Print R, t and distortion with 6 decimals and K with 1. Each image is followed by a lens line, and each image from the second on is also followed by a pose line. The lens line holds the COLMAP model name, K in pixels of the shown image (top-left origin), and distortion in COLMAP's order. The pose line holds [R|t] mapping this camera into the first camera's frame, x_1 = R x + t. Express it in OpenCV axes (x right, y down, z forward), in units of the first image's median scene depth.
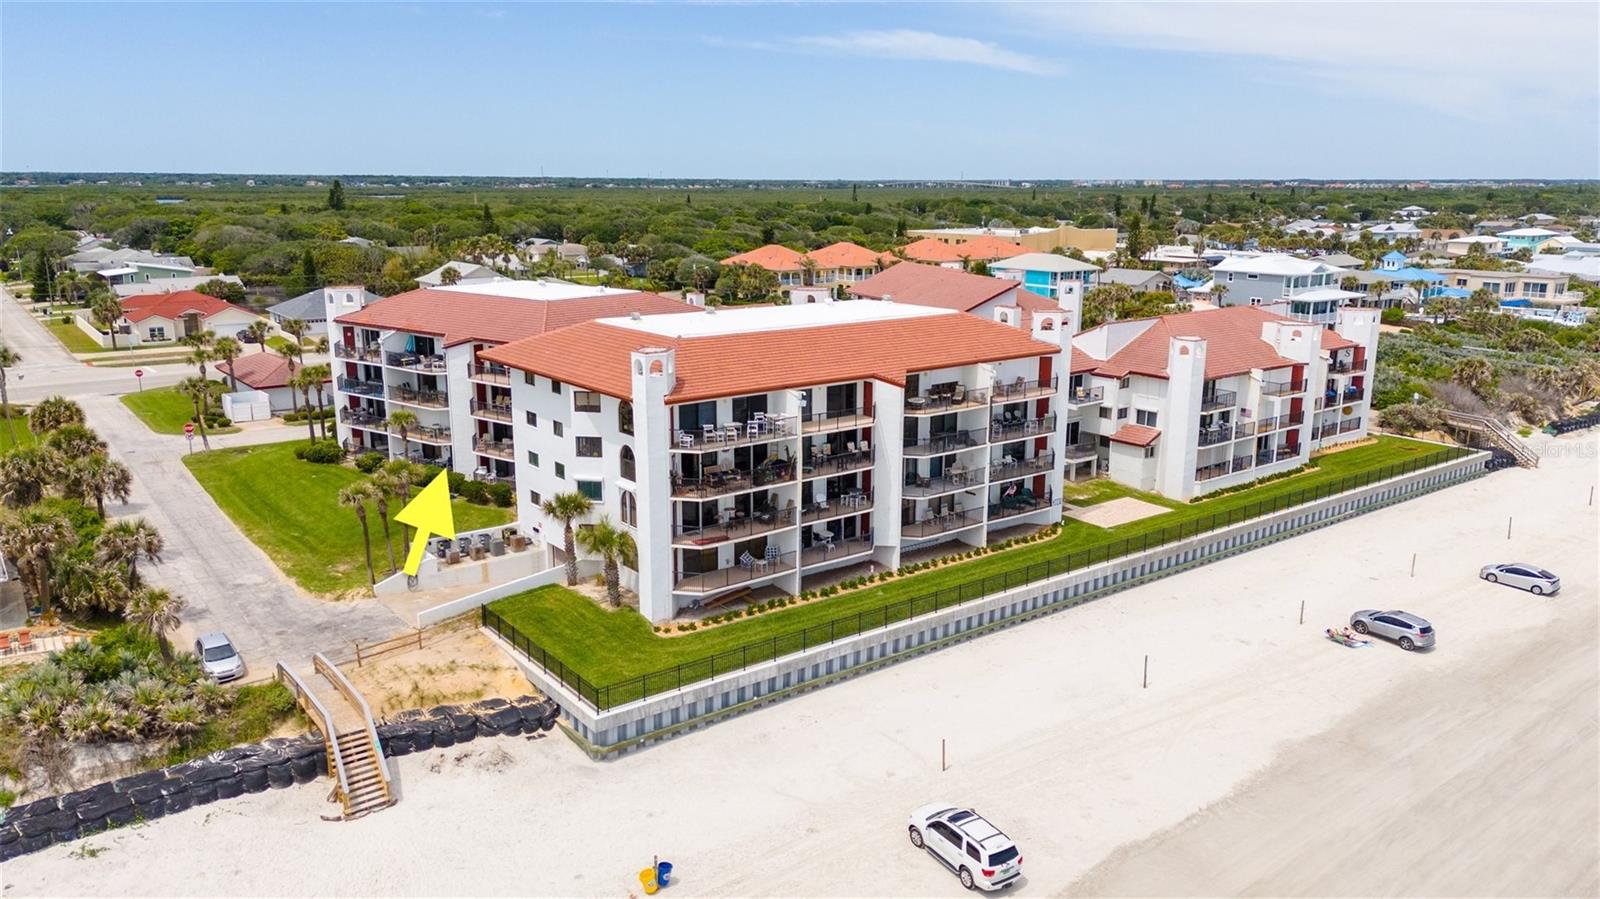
lens RADIAL K [[1178.7, 0, 803.7], [0, 1178.7, 444.0], [0, 0, 1]] dist [0.081179, -0.071718]
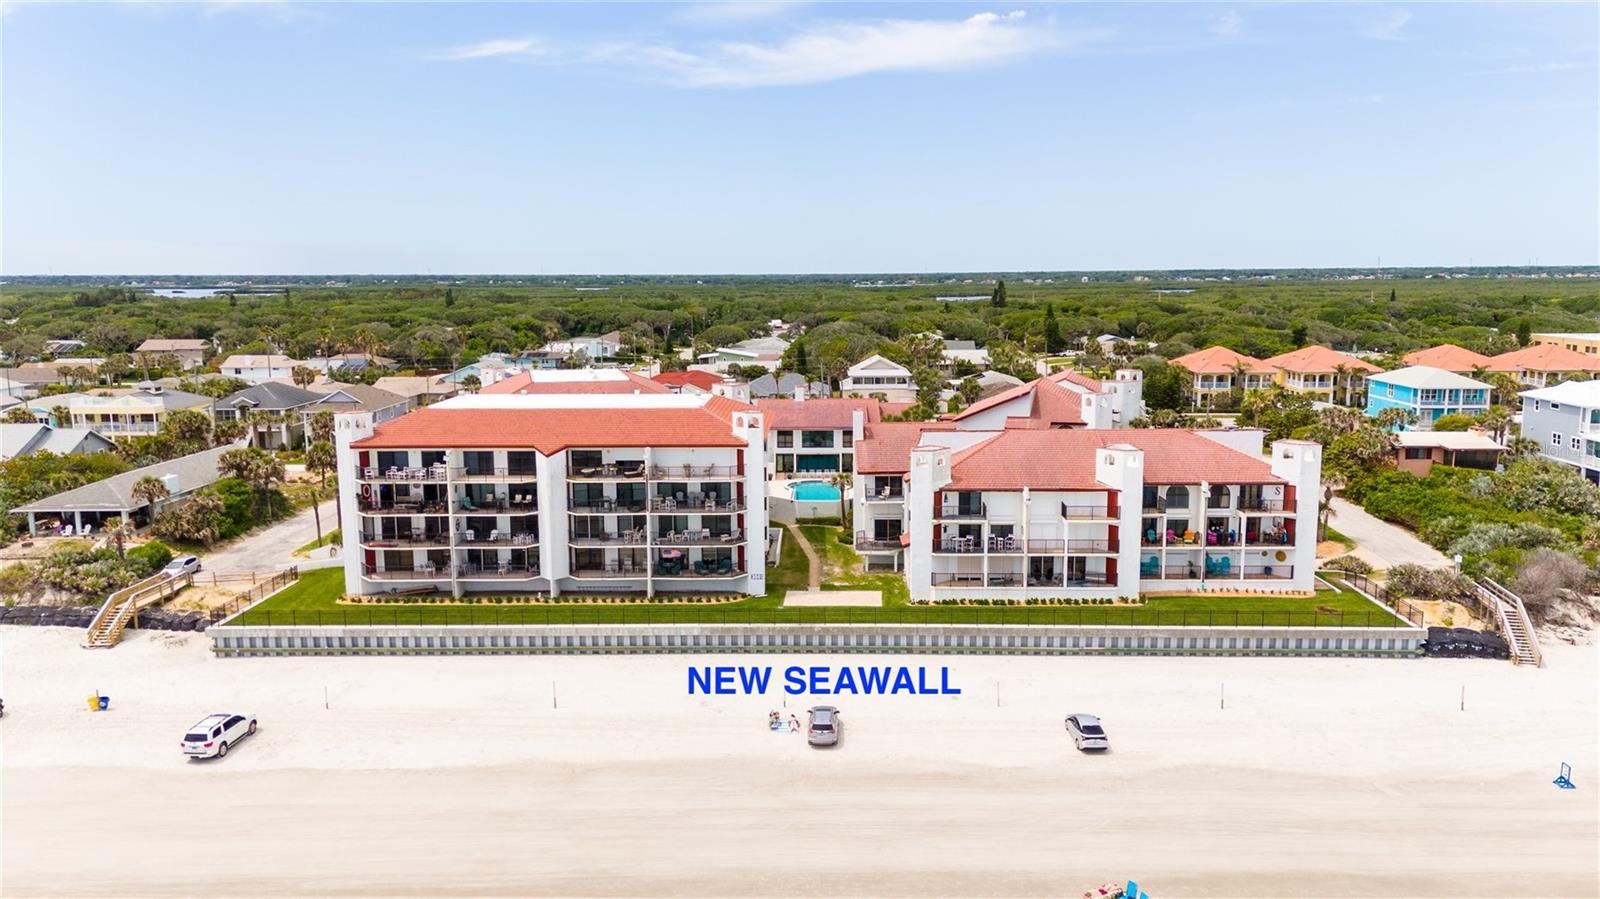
lens RADIAL K [[1178.7, 0, 803.7], [0, 1178.7, 444.0], [0, 0, 1]] dist [0.081179, -0.071718]
pose [[0.775606, 0.082881, -0.625752, 1.112388], [-0.129746, 0.991107, -0.029546, -0.058949], [0.617739, 0.104105, 0.779462, 0.146168]]
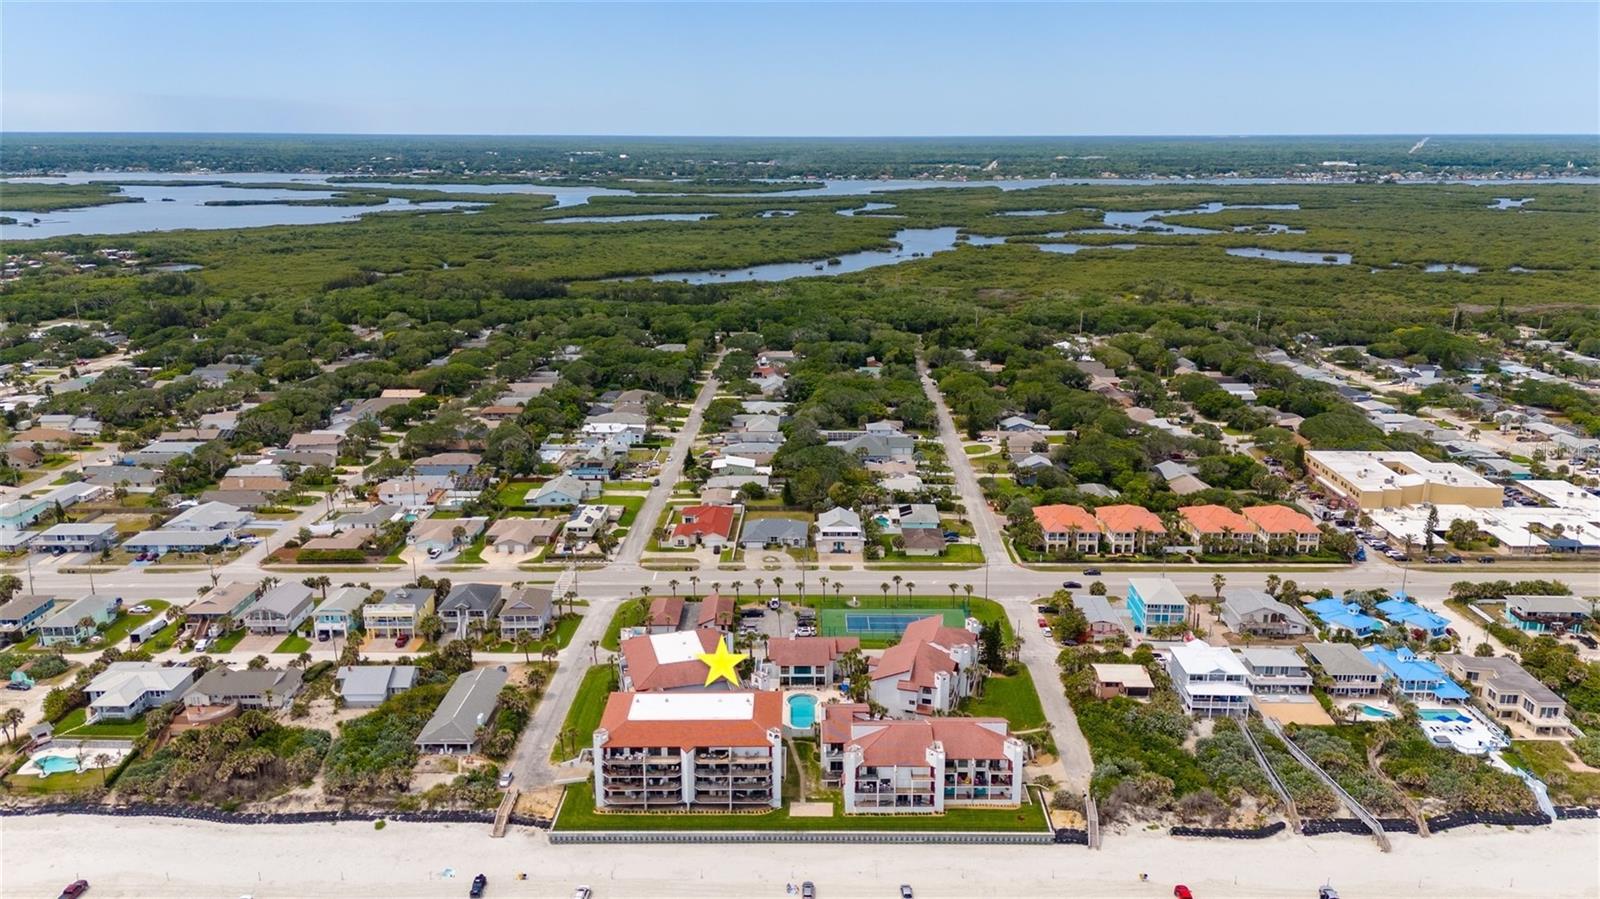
lens RADIAL K [[1178.7, 0, 803.7], [0, 1178.7, 444.0], [0, 0, 1]] dist [0.081179, -0.071718]
pose [[0.789554, 0.155883, -0.593553, 1.961381], [-0.132754, 0.987684, 0.082800, -1.100662], [0.599150, 0.013421, 0.800524, -1.233293]]
